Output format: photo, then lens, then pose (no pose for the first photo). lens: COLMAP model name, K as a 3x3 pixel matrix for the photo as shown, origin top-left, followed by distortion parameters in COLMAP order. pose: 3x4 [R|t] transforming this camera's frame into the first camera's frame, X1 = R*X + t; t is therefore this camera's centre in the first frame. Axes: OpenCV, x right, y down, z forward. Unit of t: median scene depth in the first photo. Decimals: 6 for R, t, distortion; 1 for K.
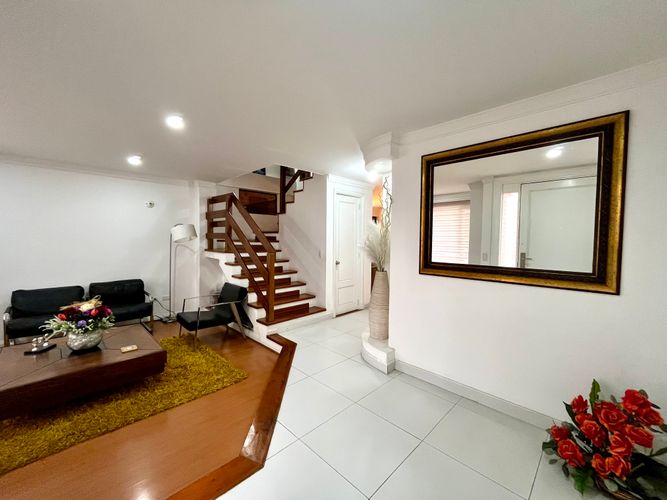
lens RADIAL K [[269.1, 0, 330.4], [0, 269.1, 250.1], [0, 0, 1]] dist [-0.012764, 0.000028]
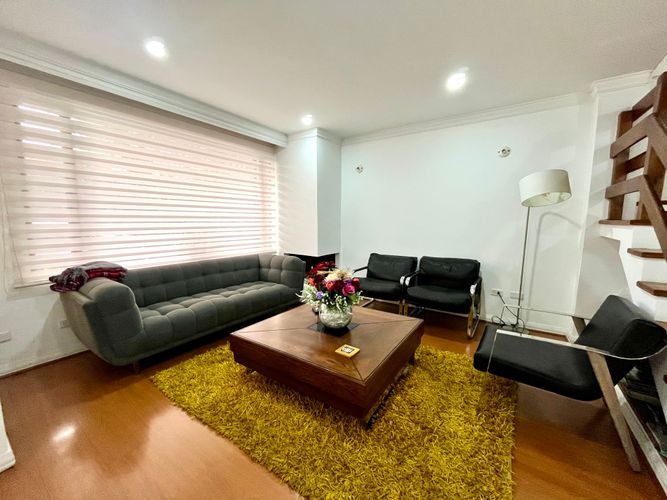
lens RADIAL K [[269.1, 0, 330.4], [0, 269.1, 250.1], [0, 0, 1]] dist [-0.012764, 0.000028]
pose [[0.168470, 0.098669, -0.980756, -0.067764], [-0.046344, 0.994670, 0.092108, 0.031113], [0.984617, 0.029935, 0.172145, 0.451190]]
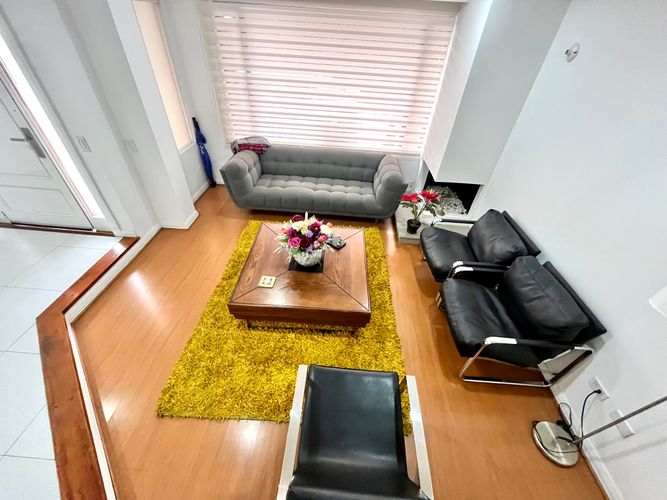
lens RADIAL K [[269.1, 0, 330.4], [0, 269.1, 250.1], [0, 0, 1]] dist [-0.012764, 0.000028]
pose [[-0.741652, 0.391353, -0.544790, -0.253419], [-0.089253, 0.747372, 0.658384, -0.169245], [0.664821, 0.536916, -0.519360, 0.837035]]
